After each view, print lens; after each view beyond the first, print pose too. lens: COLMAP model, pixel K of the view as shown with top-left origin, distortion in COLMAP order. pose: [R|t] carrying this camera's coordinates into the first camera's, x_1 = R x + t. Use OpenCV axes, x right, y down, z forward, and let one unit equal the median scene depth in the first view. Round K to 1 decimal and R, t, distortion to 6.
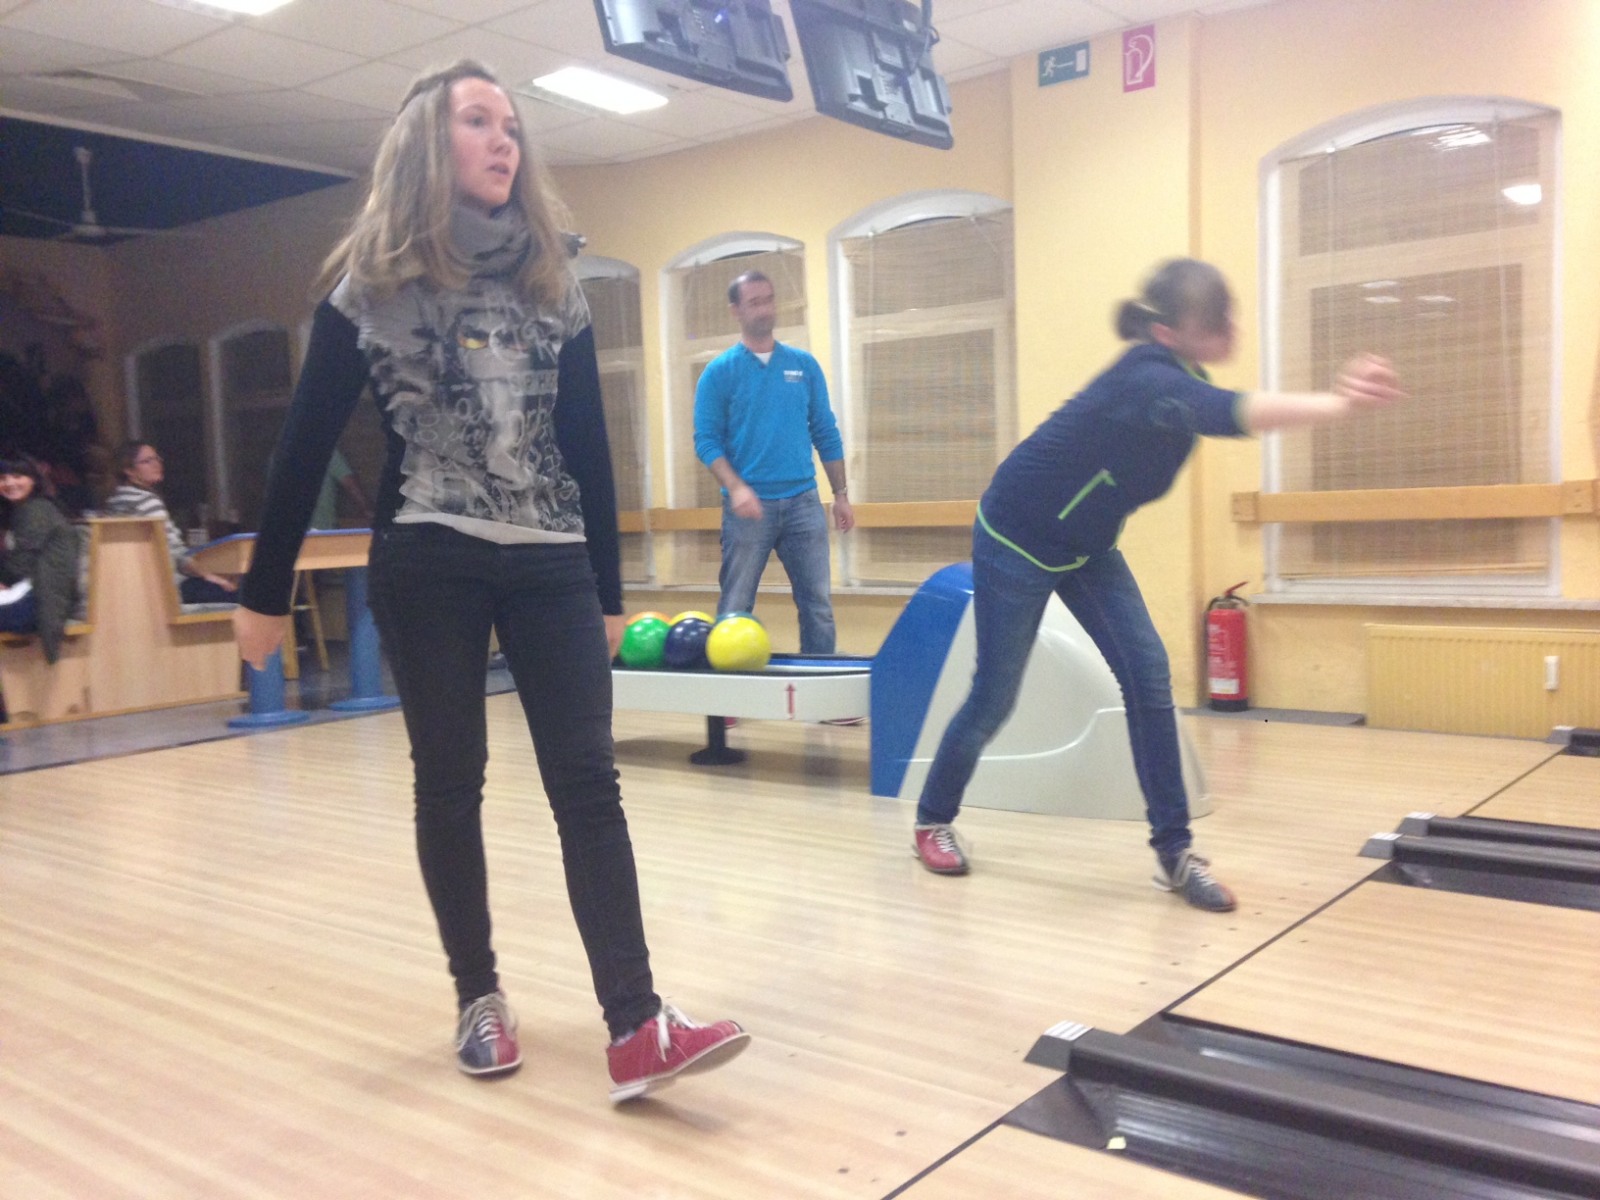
lens RADIAL K [[1448.0, 0, 801.4], [0, 1448.0, 588.3], [0, 0, 1]] dist [0.178182, -0.252845]
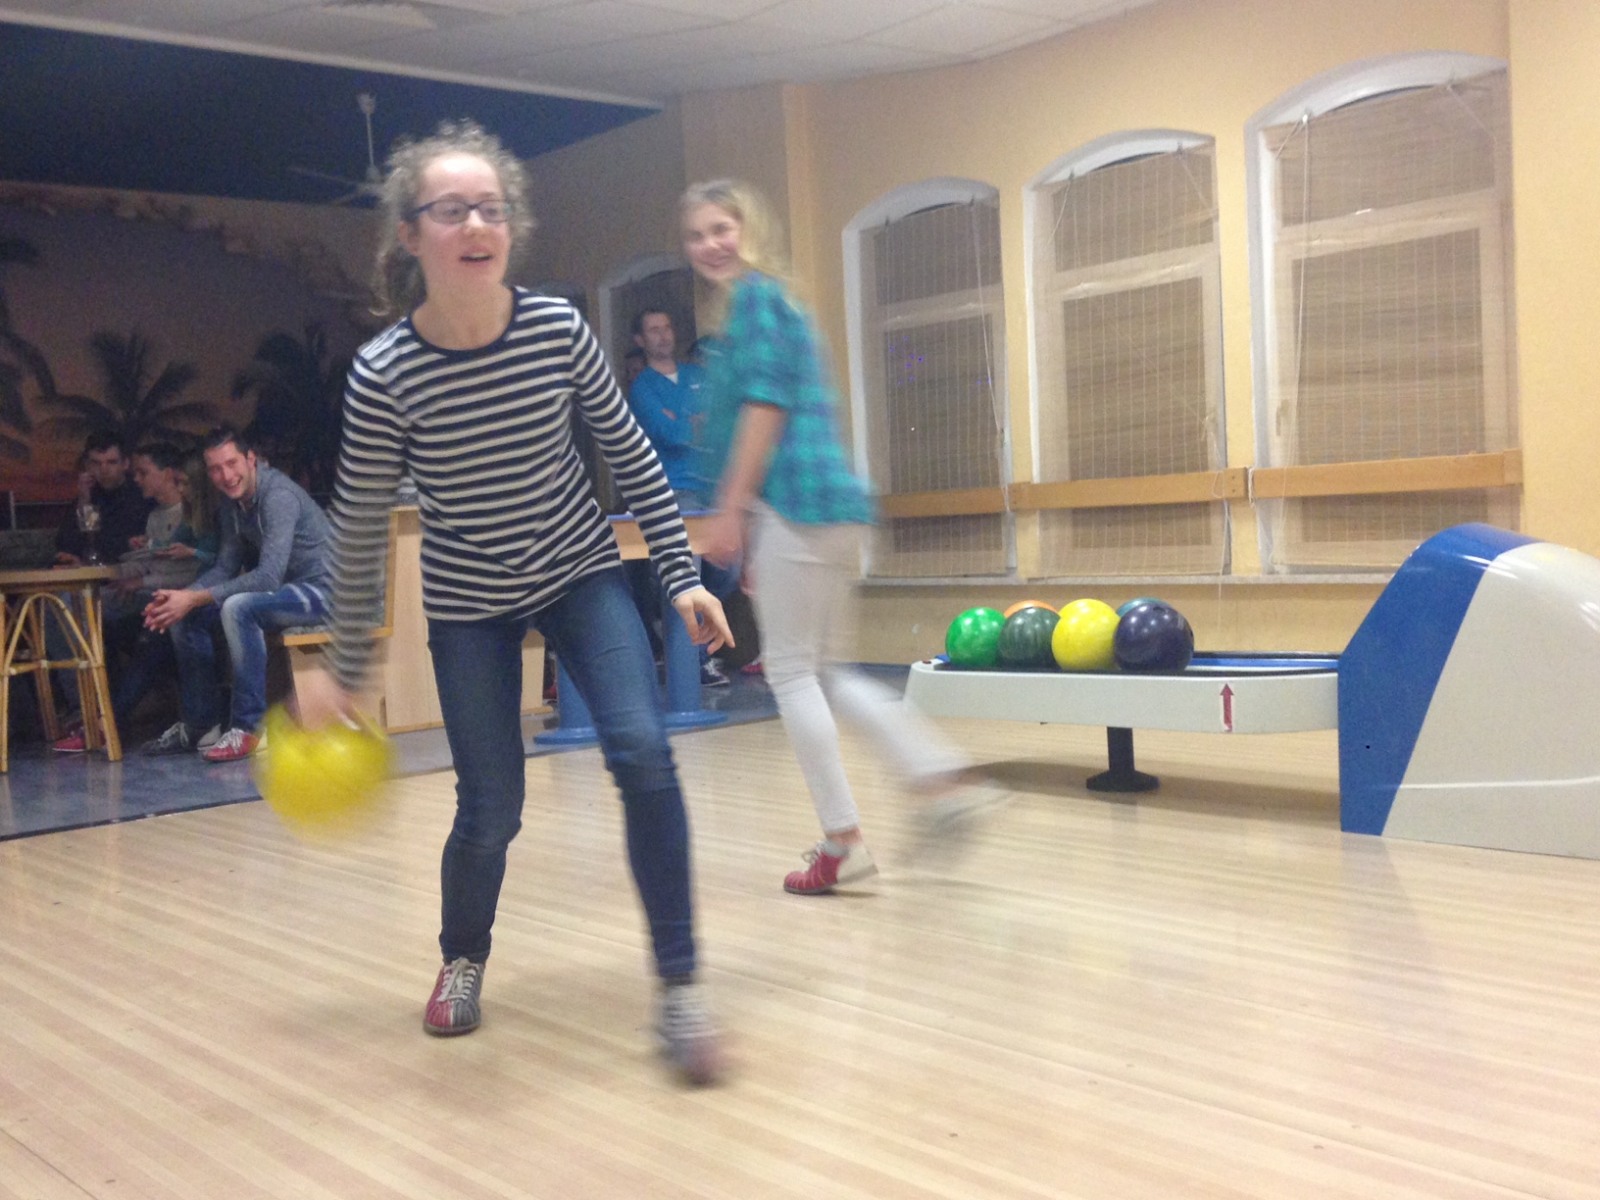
lens RADIAL K [[1754.7, 0, 804.3], [0, 1754.7, 594.8], [0, 0, 1]] dist [0.190433, -0.301081]
pose [[0.980374, -0.010360, -0.196875, -0.034211], [0.009325, 0.999937, -0.006187, 0.016712], [0.196926, 0.004230, 0.980409, 0.020980]]
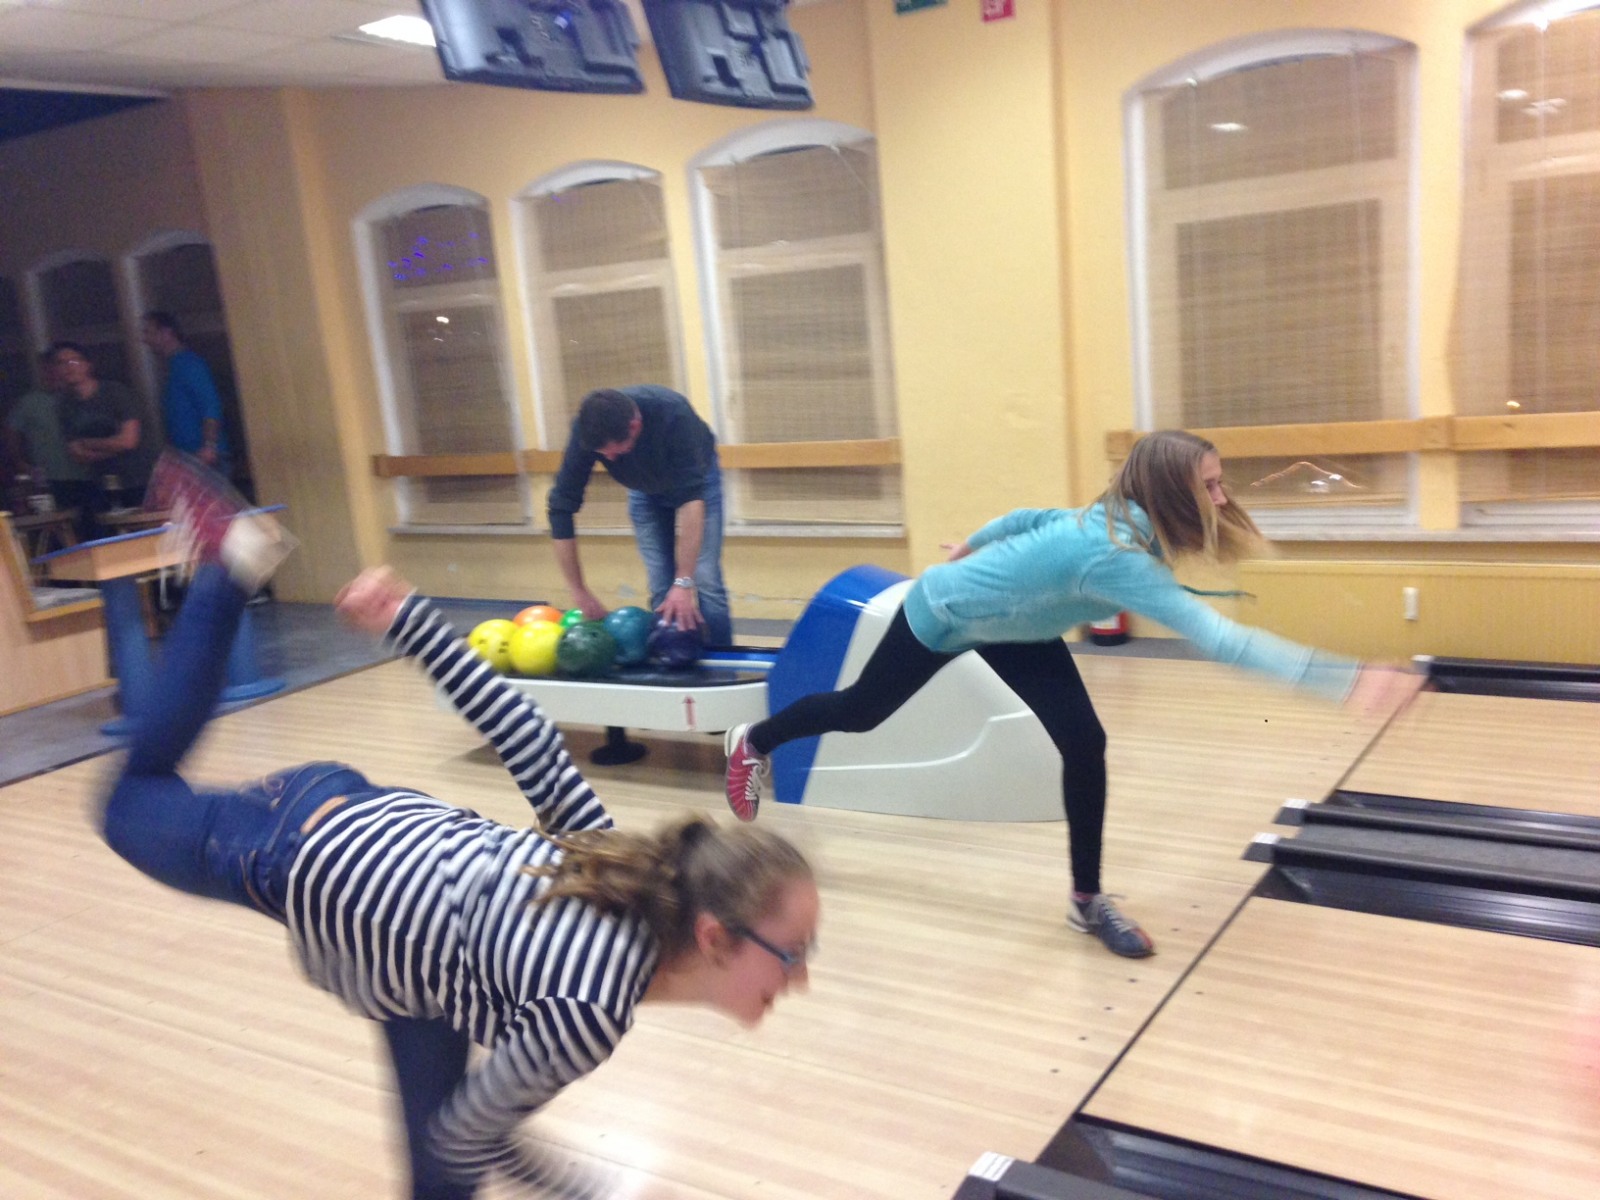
lens RADIAL K [[1448.0, 0, 801.4], [0, 1448.0, 588.3], [0, 0, 1]] dist [0.178182, -0.252845]
pose [[0.994151, -0.075612, 0.077112, -0.001821], [0.065158, 0.989361, 0.130078, -0.107228], [-0.086127, -0.124293, 0.988501, 0.008203]]
